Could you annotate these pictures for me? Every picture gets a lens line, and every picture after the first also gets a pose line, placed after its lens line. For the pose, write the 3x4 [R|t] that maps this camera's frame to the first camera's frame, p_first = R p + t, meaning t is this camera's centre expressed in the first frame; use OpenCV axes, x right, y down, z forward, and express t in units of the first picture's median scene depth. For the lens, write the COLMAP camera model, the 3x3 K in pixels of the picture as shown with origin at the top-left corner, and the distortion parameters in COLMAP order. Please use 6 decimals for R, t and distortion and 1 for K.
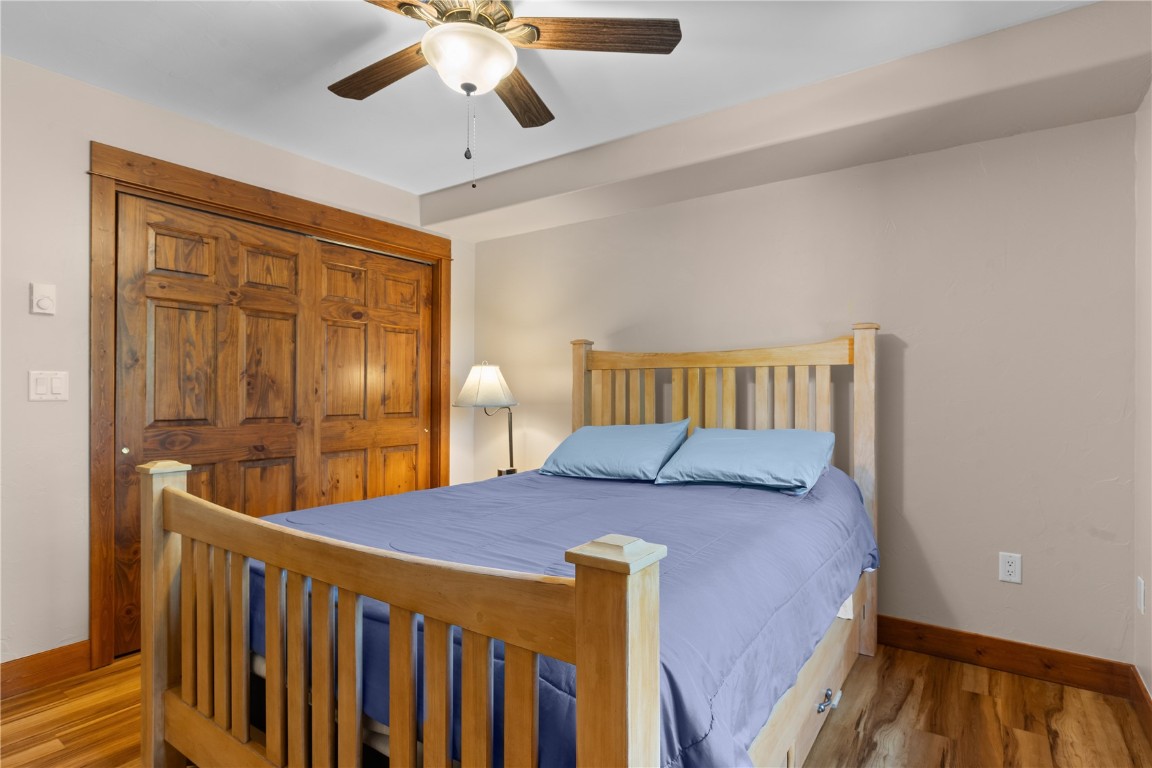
lens RADIAL K [[583.9, 0, 576.0], [0, 583.9, 384.0], [0, 0, 1]] dist [0.000407, -0.000132]
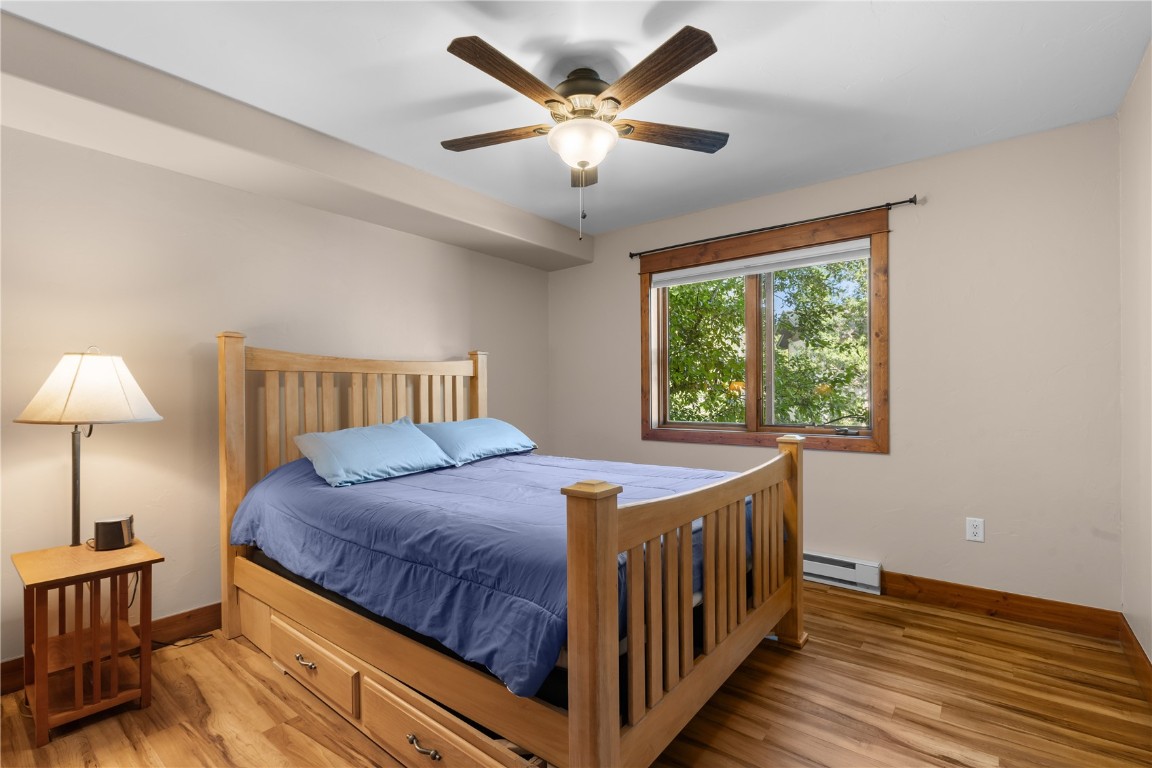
lens RADIAL K [[515.7, 0, 583.9], [0, 515.7, 391.1], [0, 0, 1]] dist [0.001443, 0.000413]
pose [[0.047698, -0.001546, 0.998861, -0.777536], [-0.006318, 0.999978, 0.001849, 0.002065], [-0.998842, -0.006399, 0.047687, 0.543195]]
